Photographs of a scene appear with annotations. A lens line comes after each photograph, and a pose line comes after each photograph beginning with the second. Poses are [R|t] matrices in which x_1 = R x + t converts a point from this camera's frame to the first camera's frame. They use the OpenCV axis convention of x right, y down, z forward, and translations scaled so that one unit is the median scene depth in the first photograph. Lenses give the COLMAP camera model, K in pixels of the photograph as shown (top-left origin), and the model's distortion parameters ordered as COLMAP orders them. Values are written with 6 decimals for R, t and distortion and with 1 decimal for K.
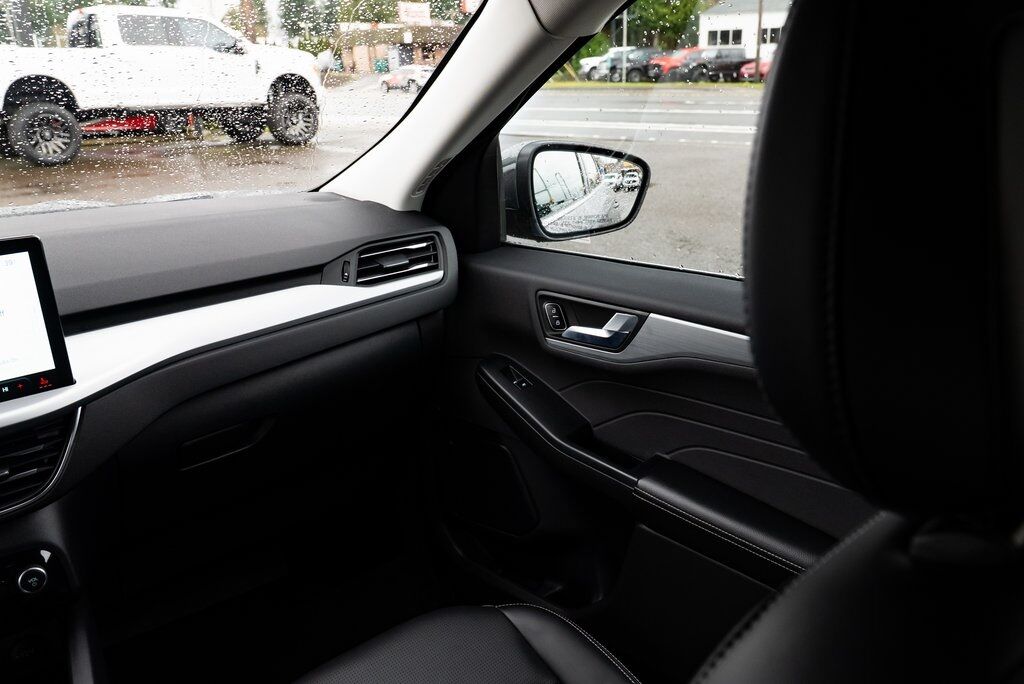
lens RADIAL K [[816.4, 0, 497.8], [0, 816.4, 337.7], [0, 0, 1]] dist [0.008153, 0.005837]
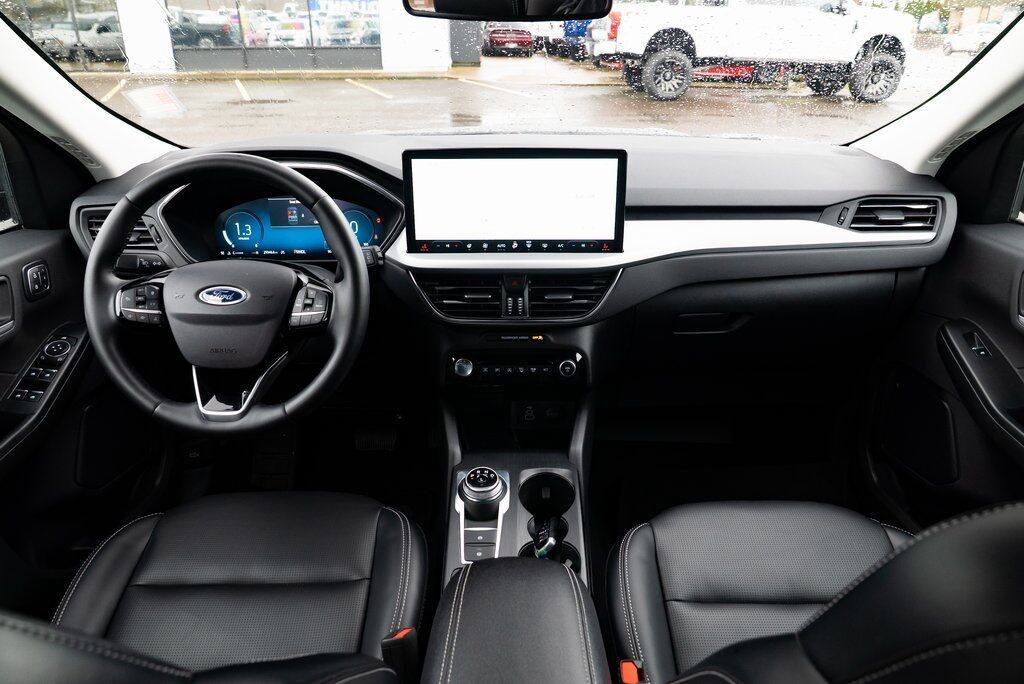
lens RADIAL K [[694.0, 0, 512.0], [0, 694.0, 342.0], [0, 0, 1]] dist [-0.034372, 0.021891]
pose [[0.762873, 0.295174, -0.575236, 0.071056], [-0.227639, 0.955359, 0.188336, 0.014111], [0.605149, -0.012731, 0.796011, -0.087223]]
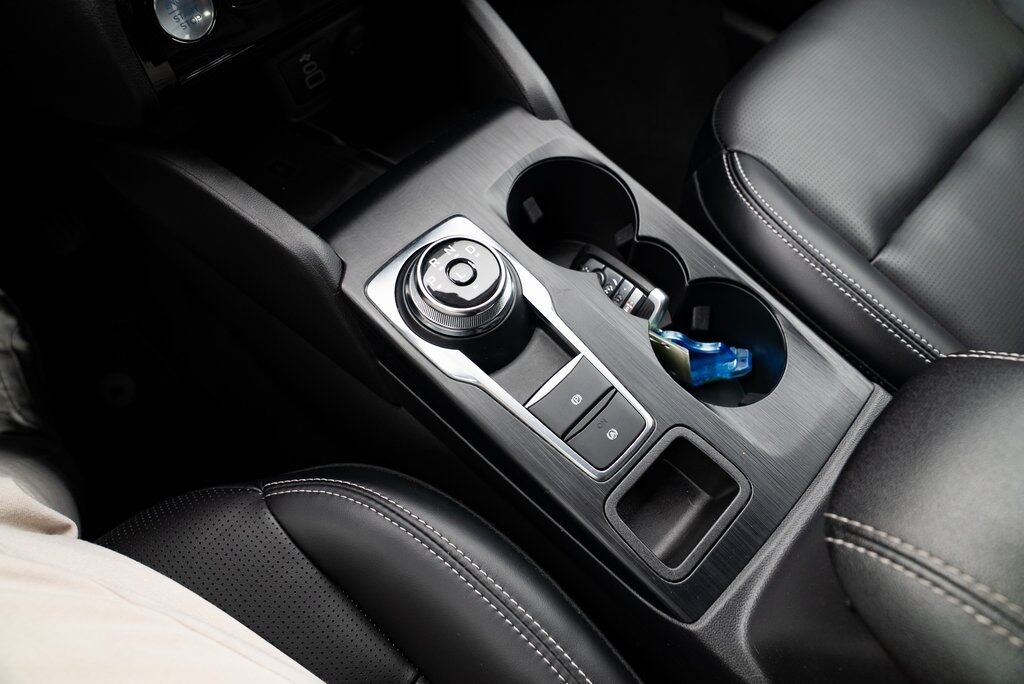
lens RADIAL K [[700.8, 0, 512.0], [0, 700.8, 342.0], [0, 0, 1]] dist [-0.023508, 0.009052]
pose [[0.994781, -0.081893, 0.060860, -0.394529], [0.025385, 0.776377, 0.629757, 0.165378], [-0.098823, -0.624925, 0.774405, 0.293070]]
